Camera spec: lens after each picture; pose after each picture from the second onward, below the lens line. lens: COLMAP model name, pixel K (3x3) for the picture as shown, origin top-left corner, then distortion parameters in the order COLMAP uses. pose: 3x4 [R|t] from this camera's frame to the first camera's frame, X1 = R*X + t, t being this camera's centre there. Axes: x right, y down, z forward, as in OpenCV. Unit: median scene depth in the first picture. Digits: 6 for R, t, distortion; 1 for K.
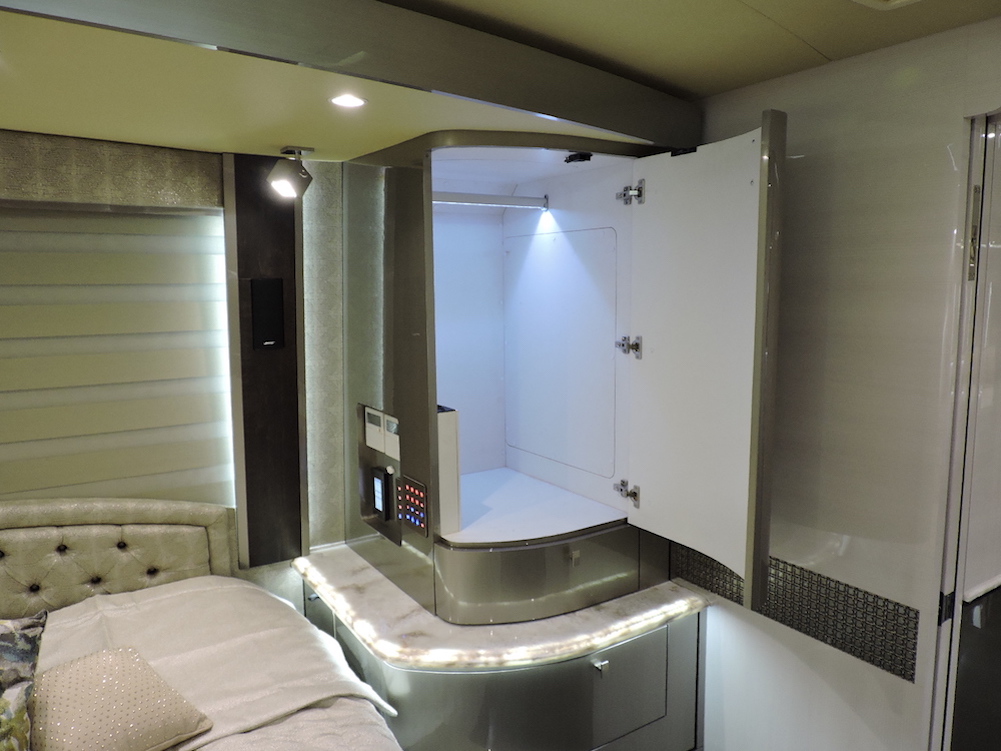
lens RADIAL K [[712.4, 0, 499.9], [0, 712.4, 379.3], [0, 0, 1]] dist [-0.024179, 0.008635]
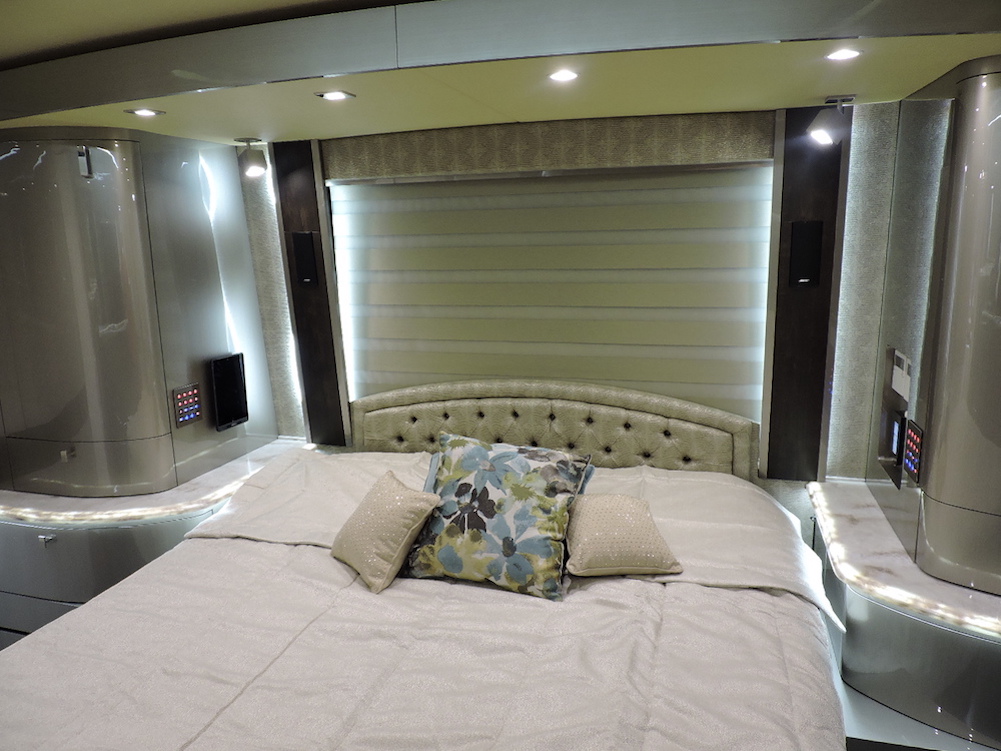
lens RADIAL K [[712.4, 0, 499.9], [0, 712.4, 379.3], [0, 0, 1]] dist [-0.024179, 0.008635]
pose [[0.645356, 0.141206, -0.750717, 0.229774], [-0.081739, 0.989889, 0.115925, 0.011597], [0.759496, -0.013450, 0.650373, -0.074940]]
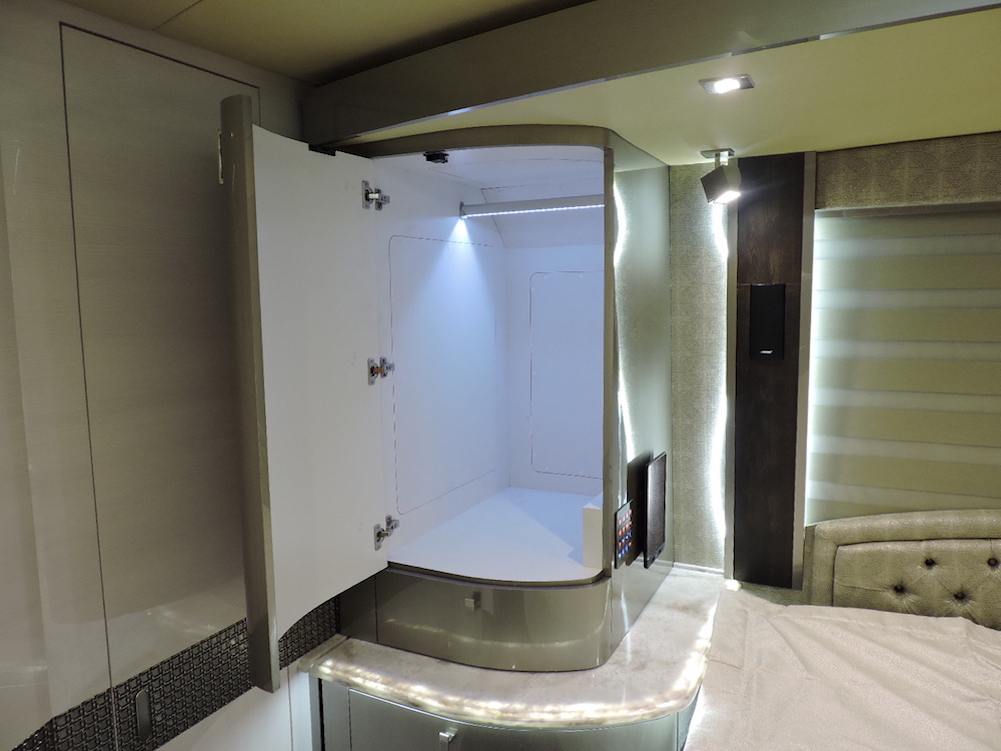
lens RADIAL K [[733.0, 0, 500.5], [0, 733.0, 375.5], [0, 0, 1]] dist [-0.008431, -0.001609]
pose [[0.503576, 0.097020, -0.858486, -0.428269], [-0.092166, 0.994037, 0.058275, 0.017897], [0.859021, 0.049777, 0.509515, -0.281023]]
